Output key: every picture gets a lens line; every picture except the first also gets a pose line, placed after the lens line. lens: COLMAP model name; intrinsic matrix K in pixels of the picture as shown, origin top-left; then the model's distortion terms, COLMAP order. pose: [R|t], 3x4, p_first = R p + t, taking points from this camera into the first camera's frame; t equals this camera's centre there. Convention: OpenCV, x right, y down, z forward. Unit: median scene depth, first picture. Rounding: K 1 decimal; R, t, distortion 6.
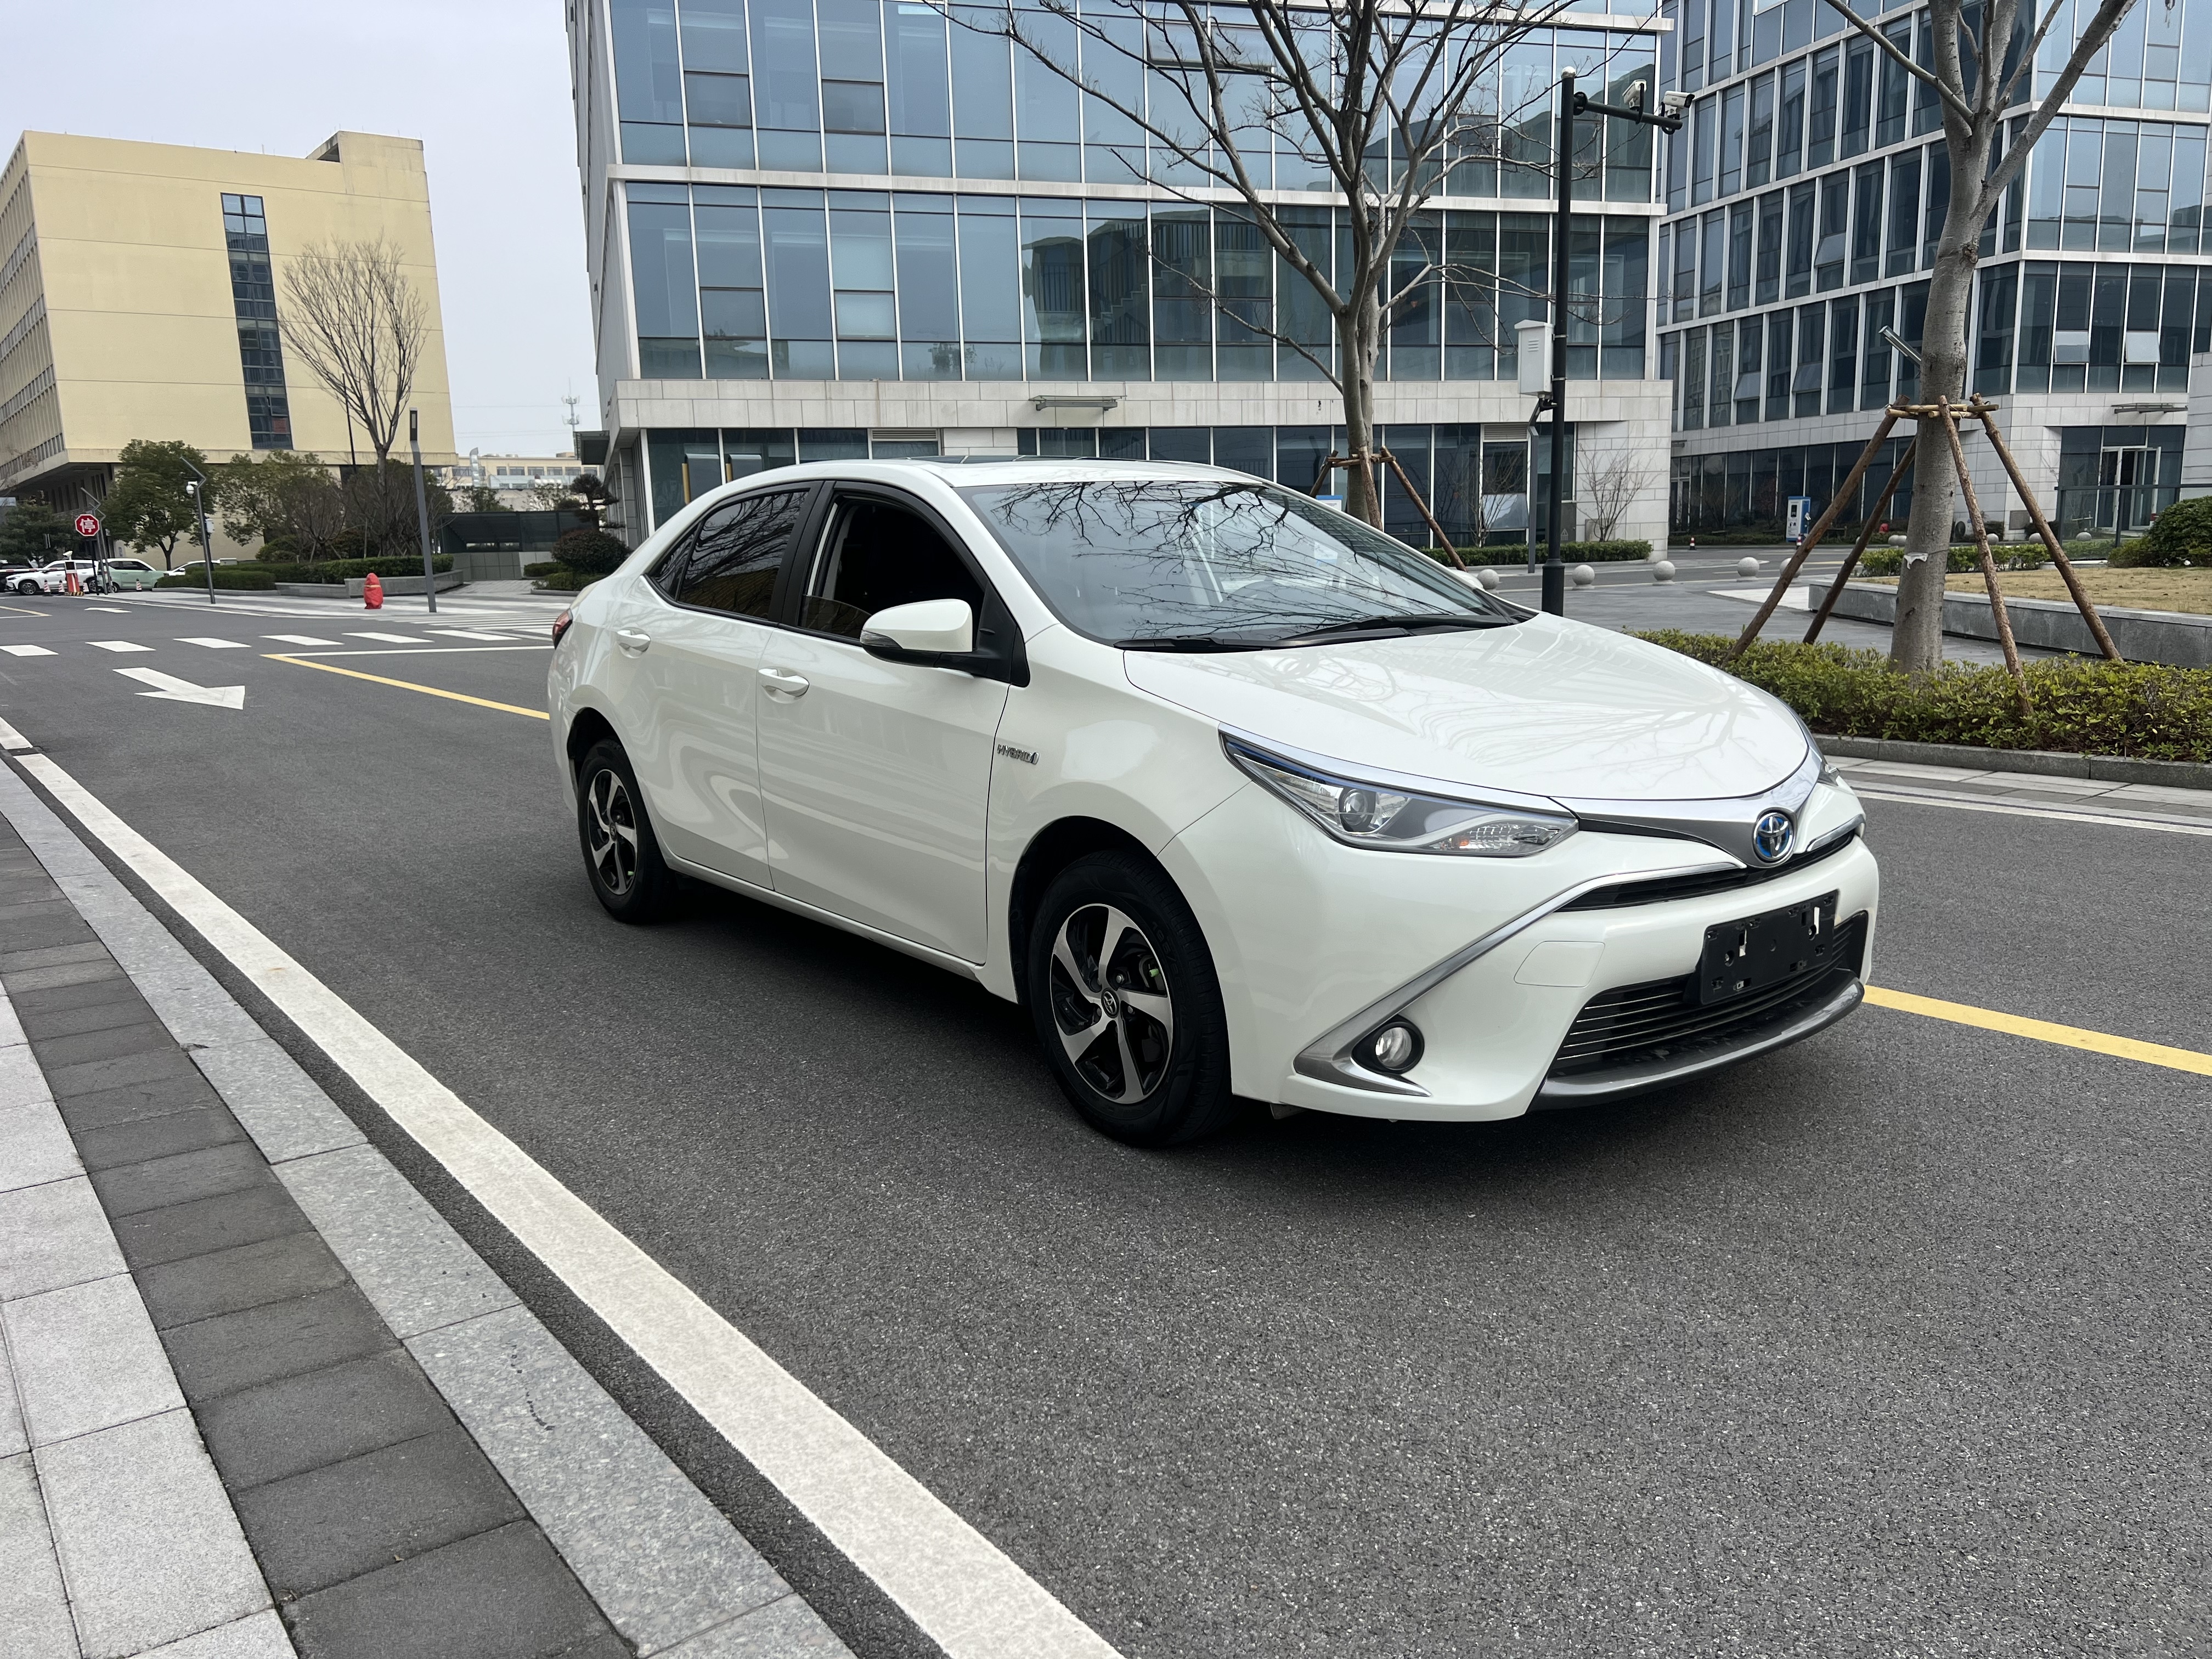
lens RADIAL K [[1664.6, 0, 1115.1], [0, 1664.6, 830.3], [0, 0, 1]] dist [0.042856, -0.032412]
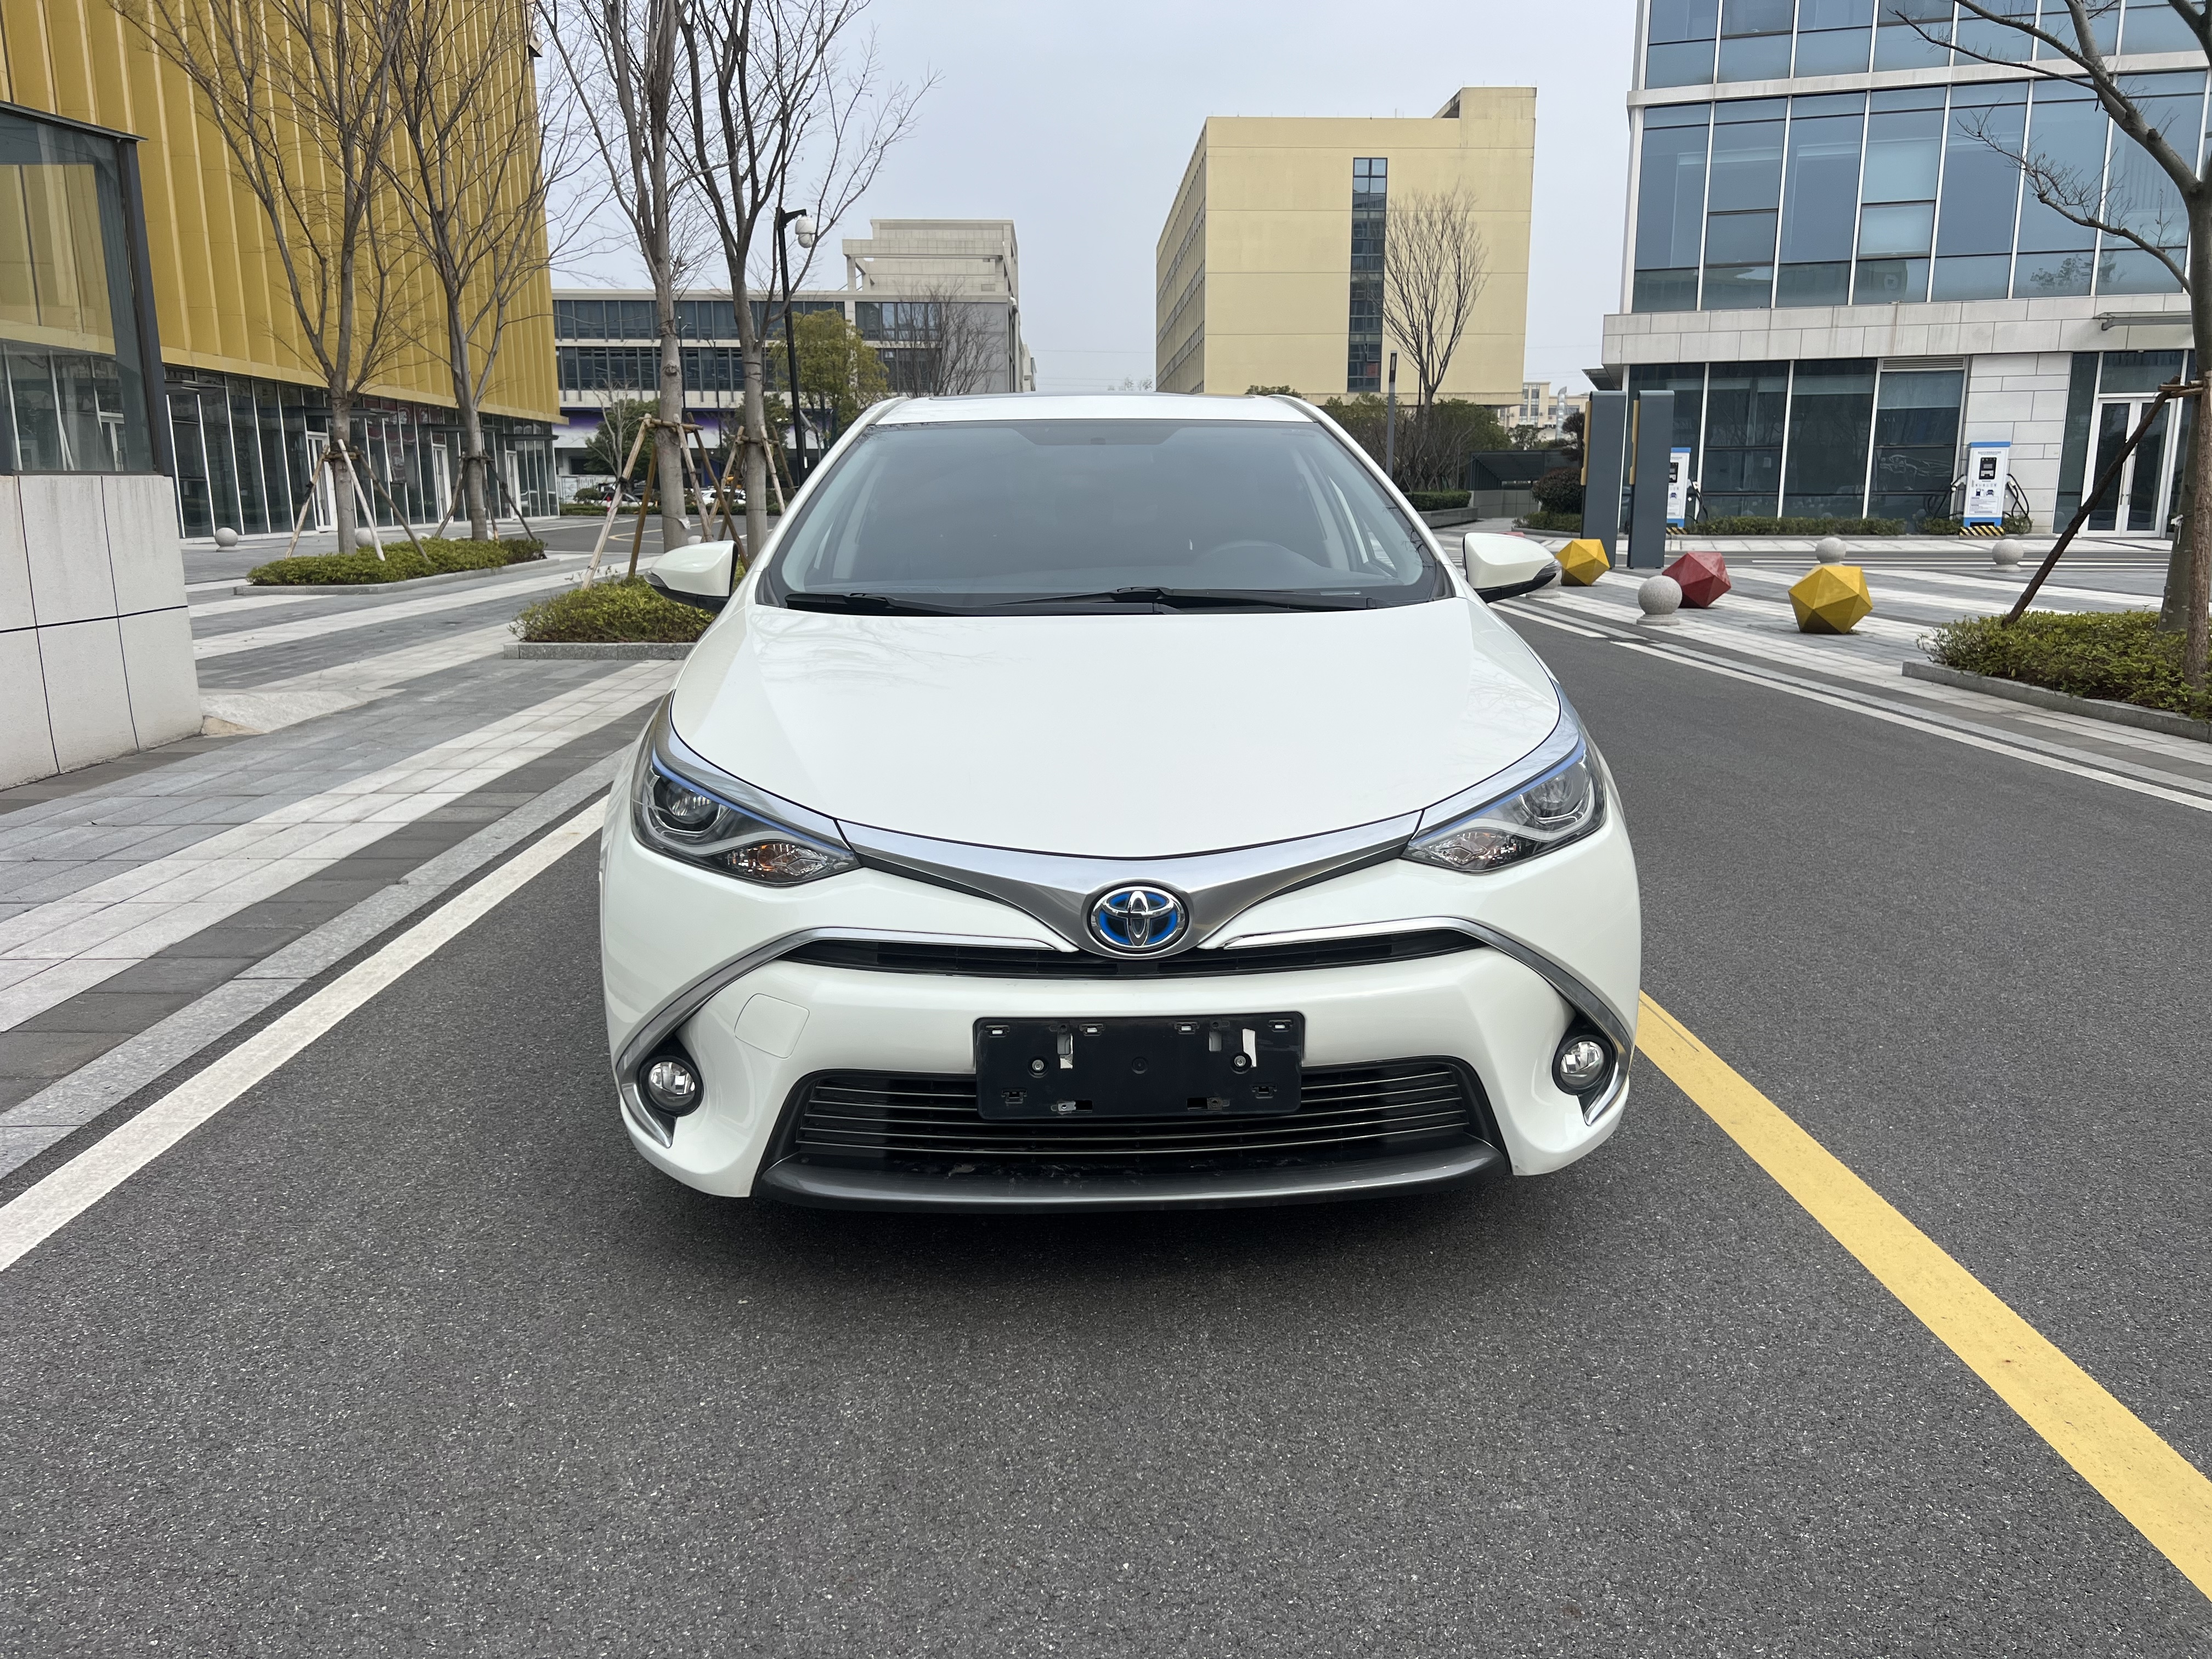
lens RADIAL K [[1664.6, 0, 1119.4], [0, 1664.6, 822.7], [0, 0, 1]] dist [0.042856, -0.032412]
pose [[0.813411, 0.138001, -0.565083, 0.582312], [-0.120447, 0.990355, 0.068480, -0.063372], [0.569083, 0.012361, 0.822187, 0.296240]]
